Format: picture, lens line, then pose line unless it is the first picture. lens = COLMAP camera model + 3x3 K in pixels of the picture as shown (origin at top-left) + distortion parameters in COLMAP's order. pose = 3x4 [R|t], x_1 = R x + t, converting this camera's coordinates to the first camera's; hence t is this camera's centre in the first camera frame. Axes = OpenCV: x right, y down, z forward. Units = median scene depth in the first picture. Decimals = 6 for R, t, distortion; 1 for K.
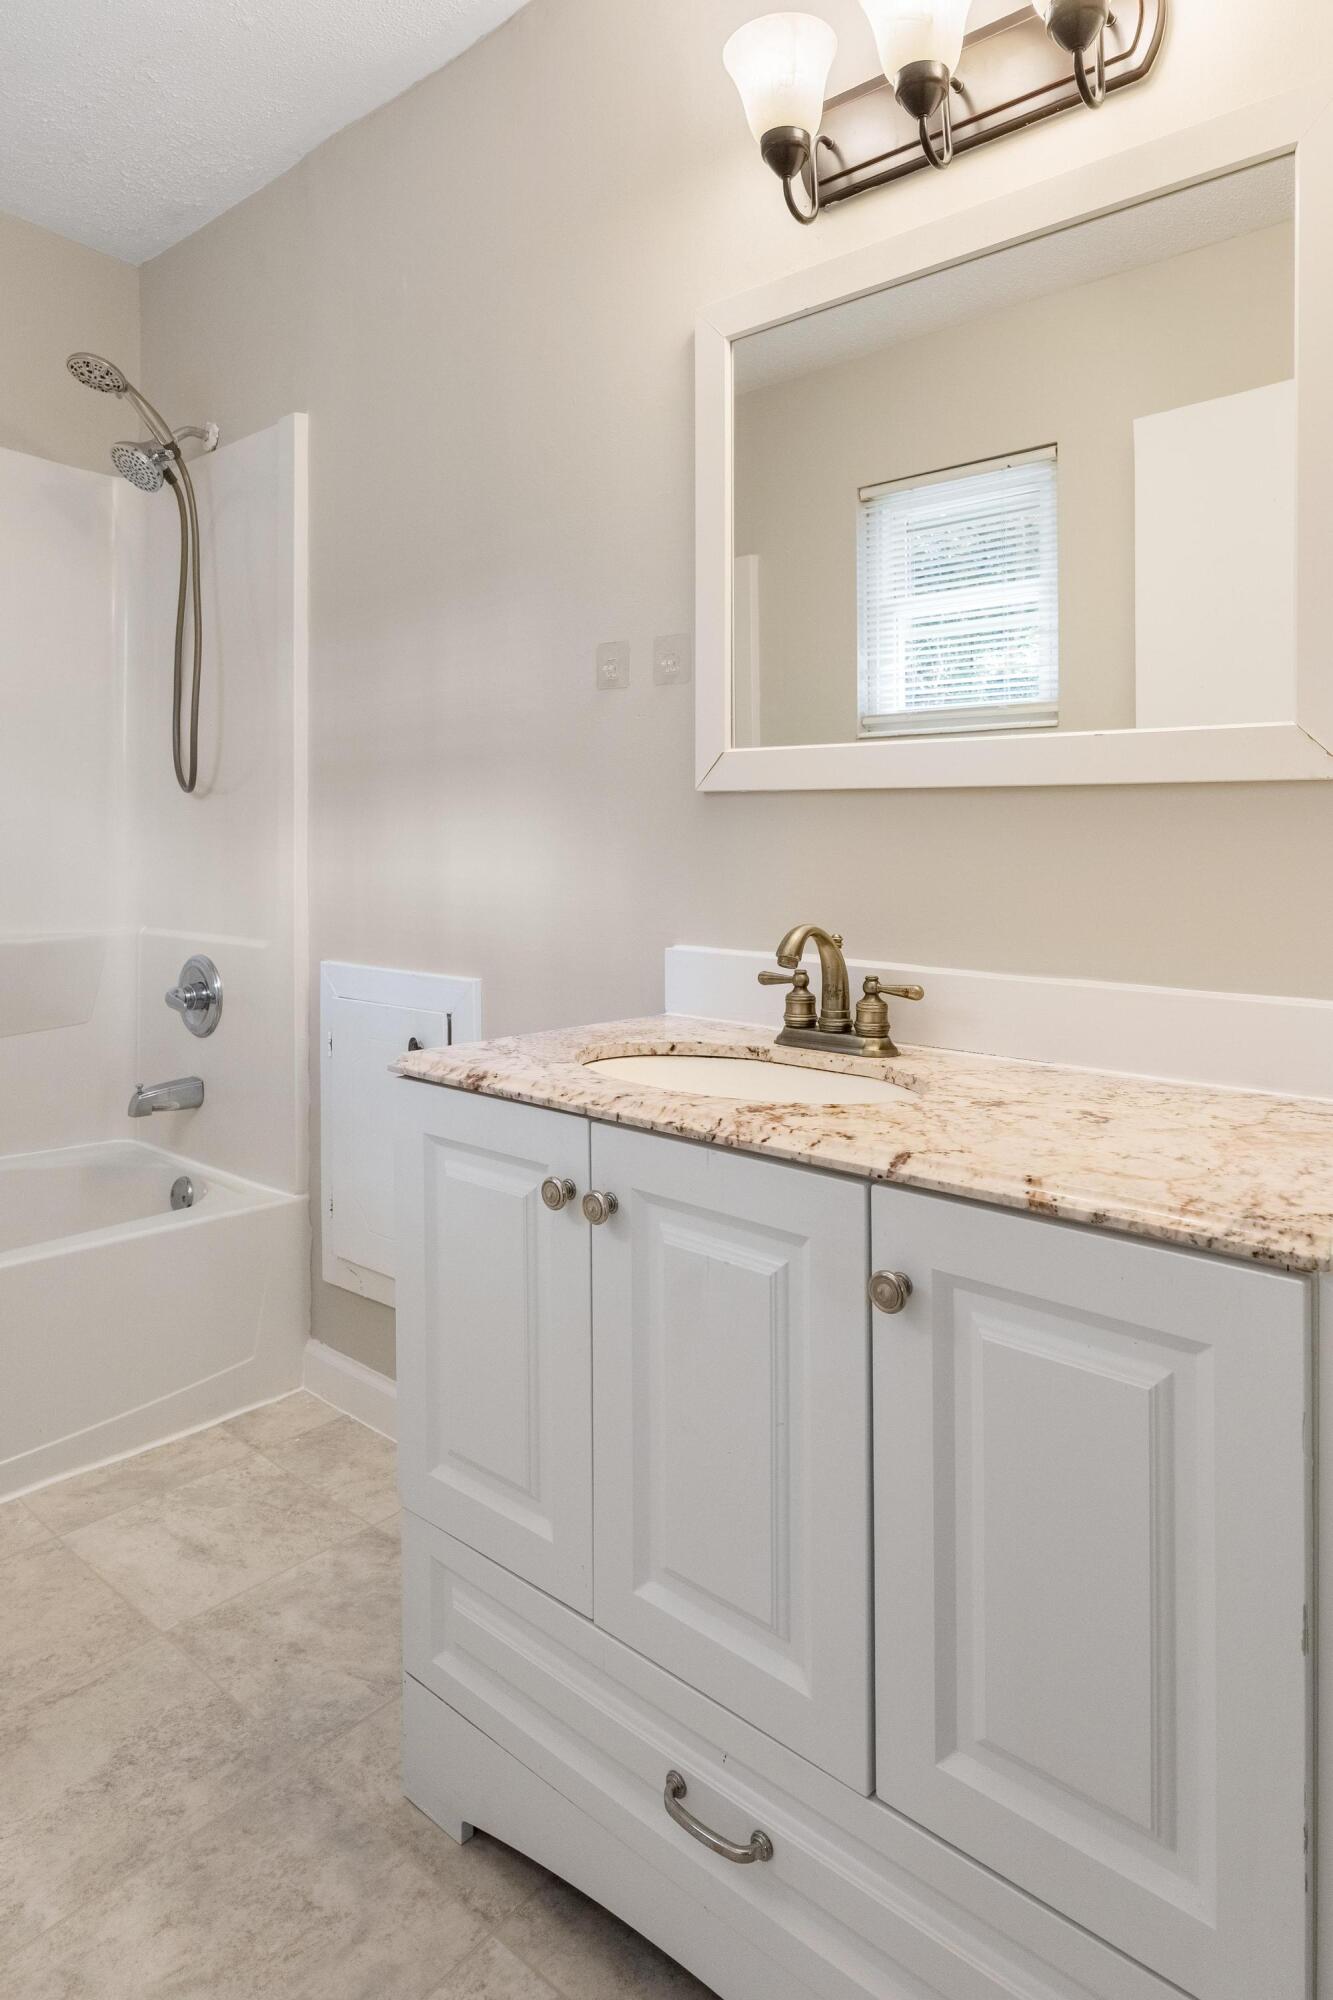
lens RADIAL K [[1139.2, 0, 669.9], [0, 1139.2, 1001.1], [0, 0, 1]] dist [-0.012567, 0.001243]
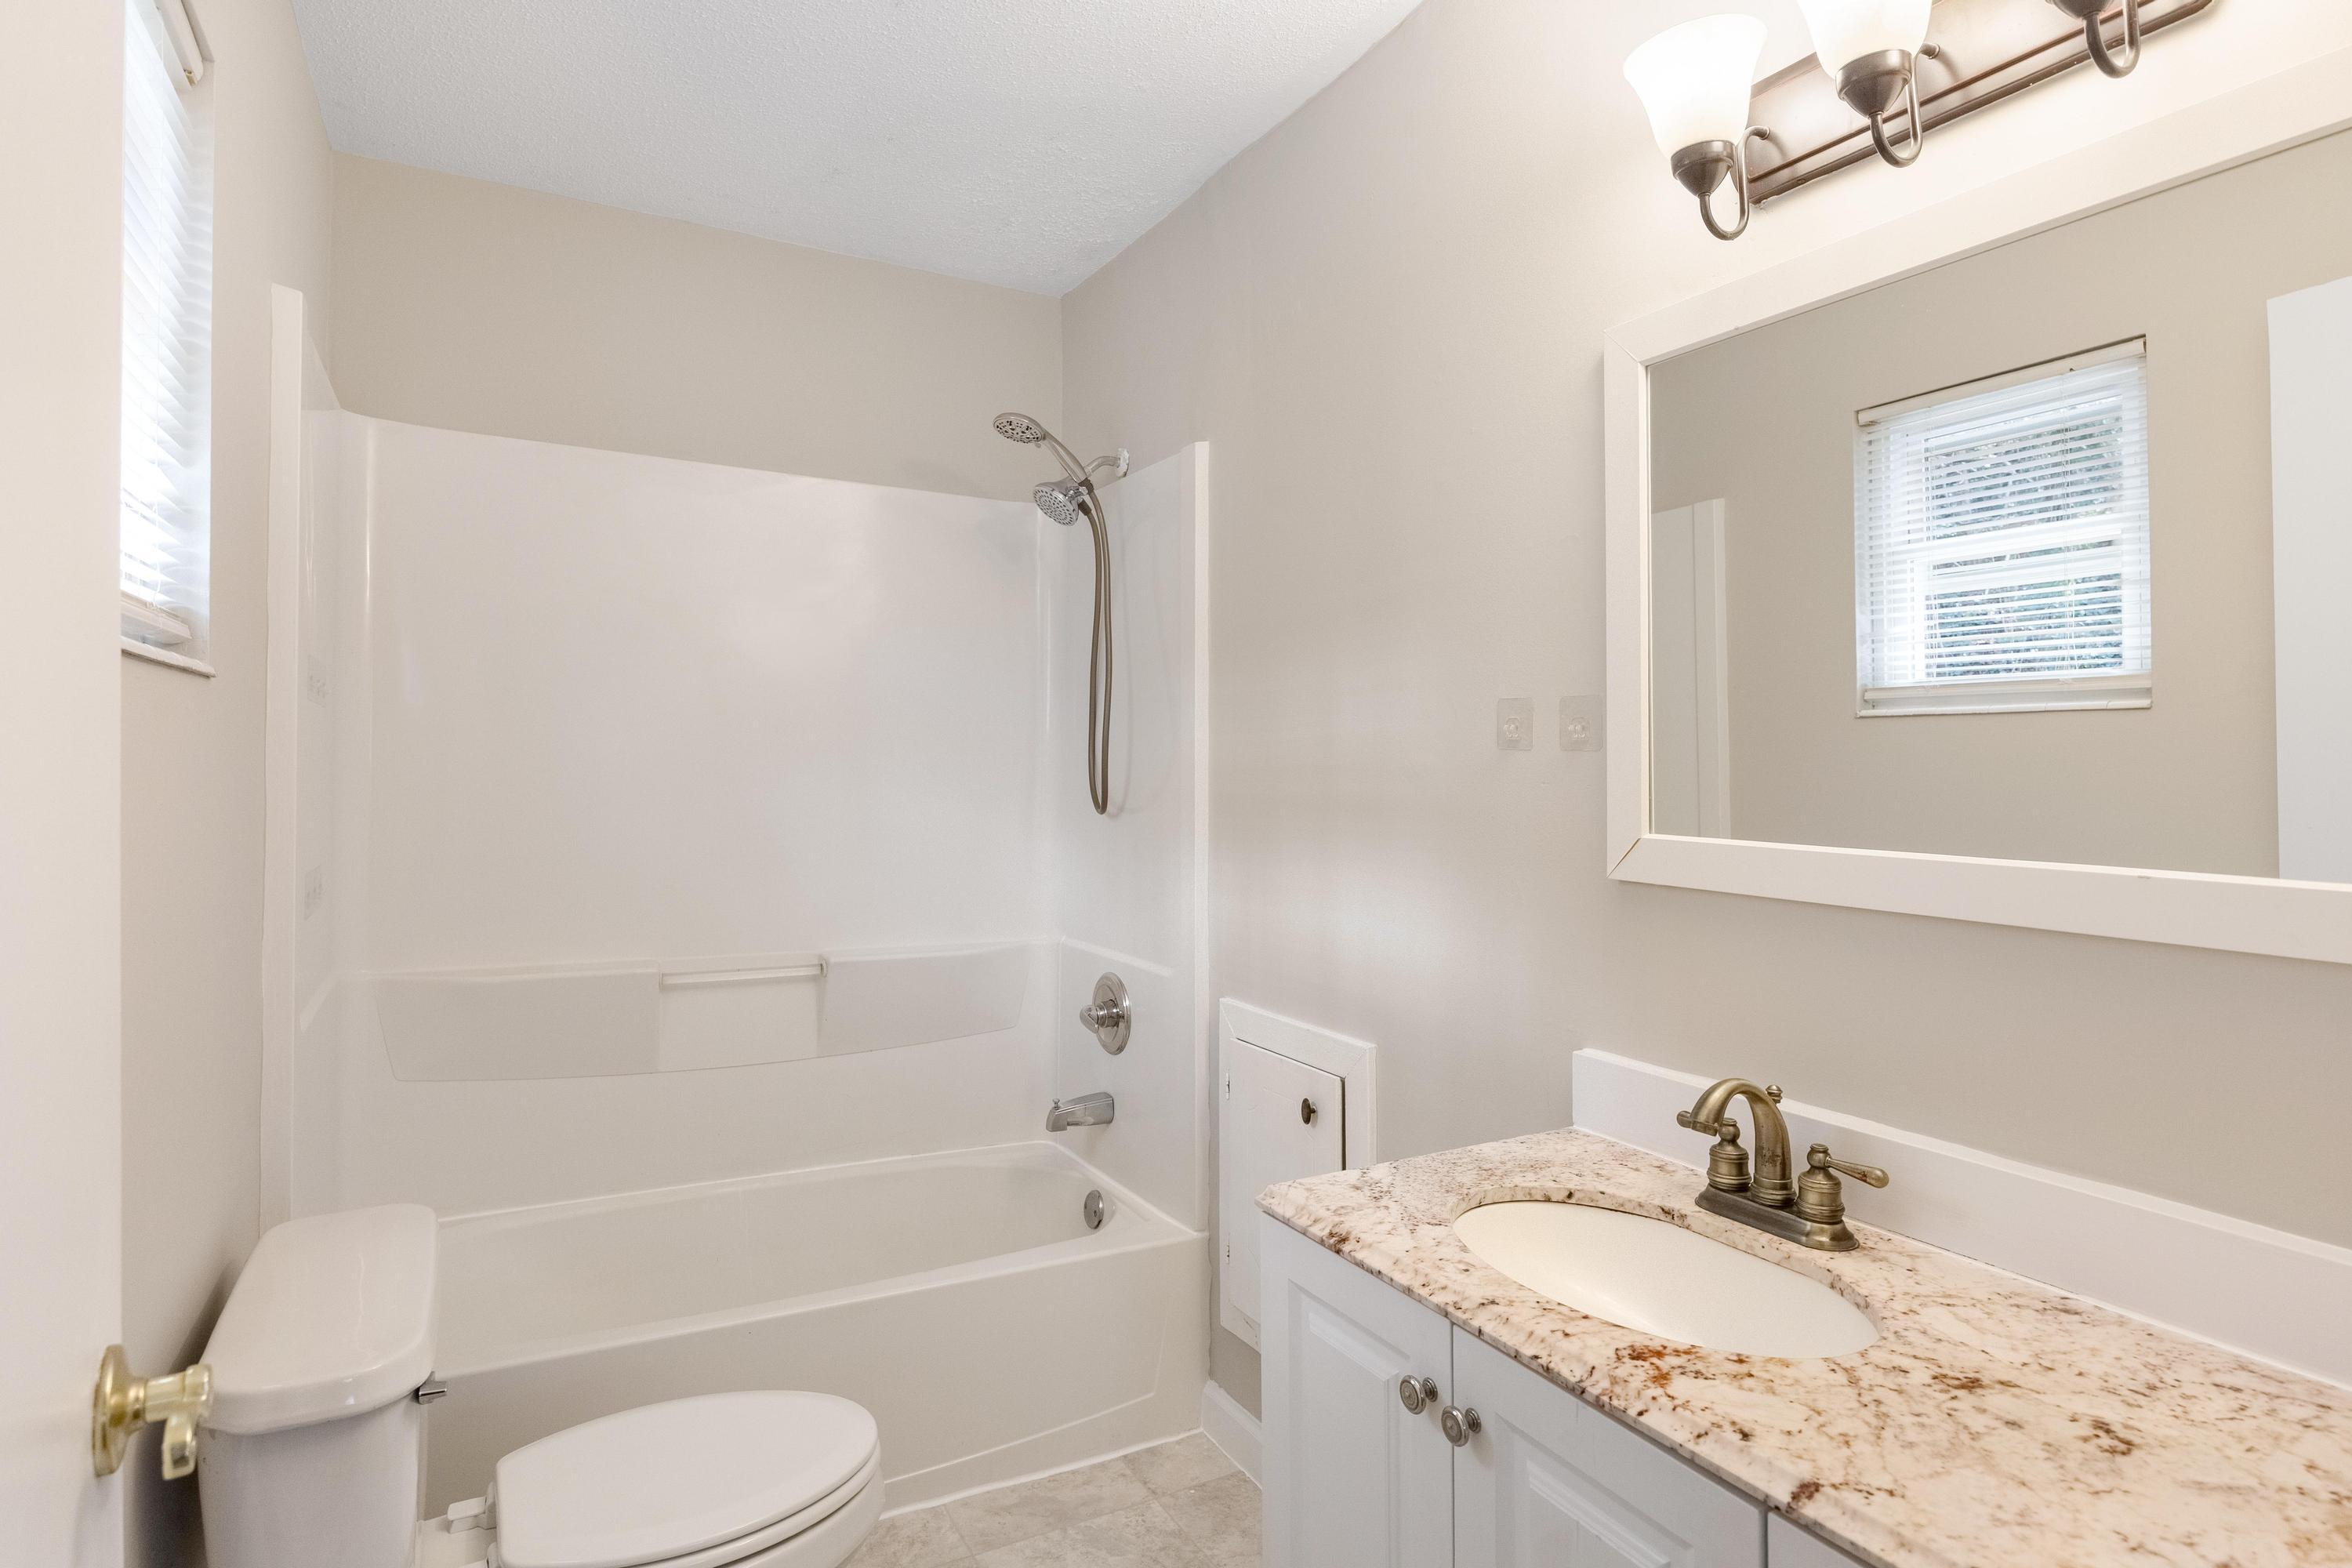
lens RADIAL K [[1258.2, 0, 1176.9], [0, 1258.2, 773.9], [0, 0, 1]] dist [-0.011448, -0.000607]
pose [[0.922053, -0.001588, -0.387059, 0.081700], [-0.005016, 0.999859, -0.016050, -0.222428], [0.387030, 0.016740, 0.921915, -0.012720]]
